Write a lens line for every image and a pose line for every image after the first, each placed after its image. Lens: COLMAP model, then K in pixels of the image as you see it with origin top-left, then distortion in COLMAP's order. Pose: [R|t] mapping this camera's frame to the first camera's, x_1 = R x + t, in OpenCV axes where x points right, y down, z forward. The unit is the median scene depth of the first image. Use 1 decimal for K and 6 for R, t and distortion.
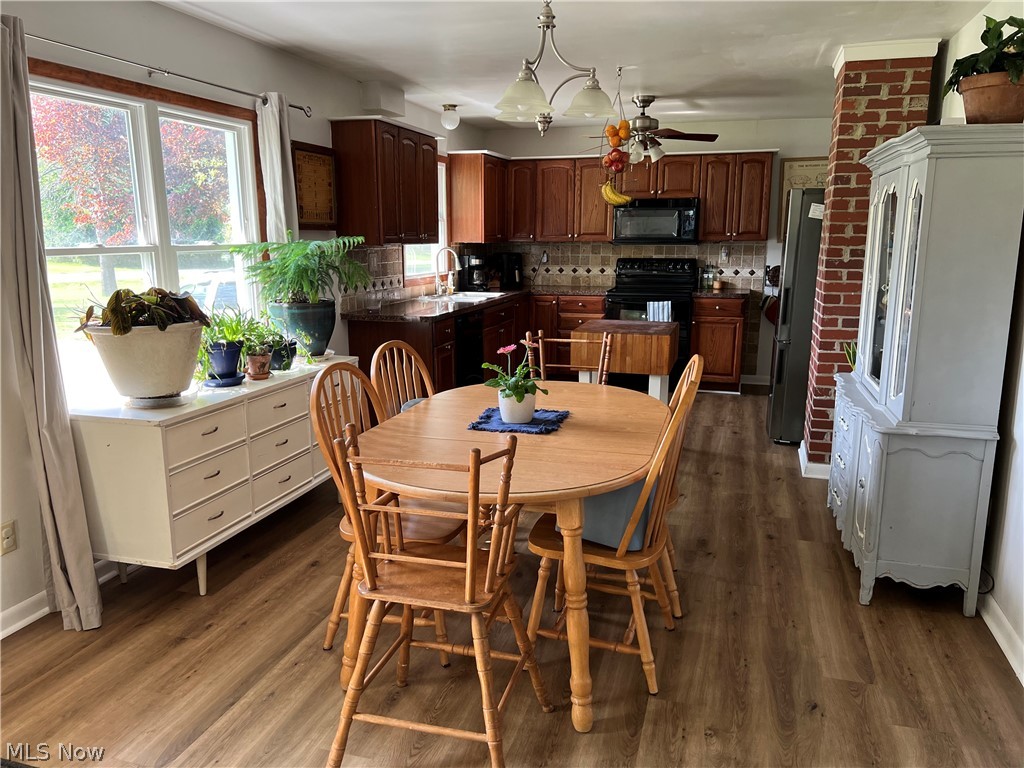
lens RADIAL K [[766.2, 0, 514.1], [0, 766.2, 387.3], [0, 0, 1]] dist [0.002647, 0.001734]
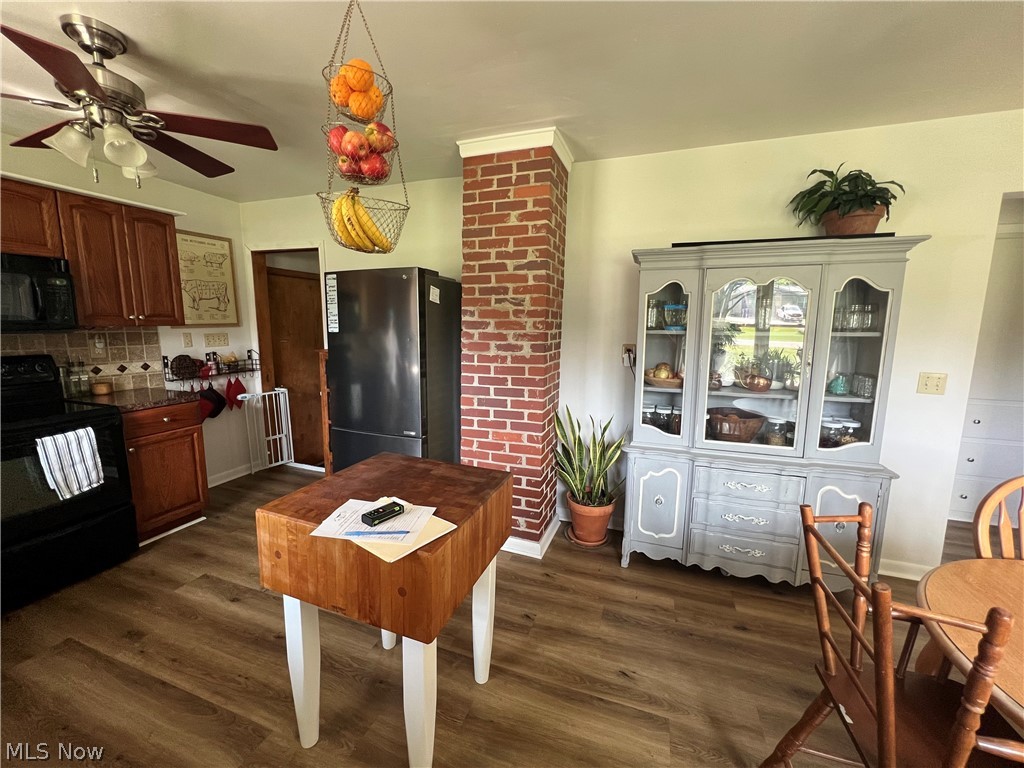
lens RADIAL K [[411.9, 0, 506.9], [0, 411.9, 373.8], [0, 0, 1]] dist [0.002041, 0.000103]
pose [[0.061184, -0.117328, 0.991207, -0.082912], [0.194287, 0.975472, 0.103472, -0.119100], [-0.979035, 0.186247, 0.082479, 0.632978]]
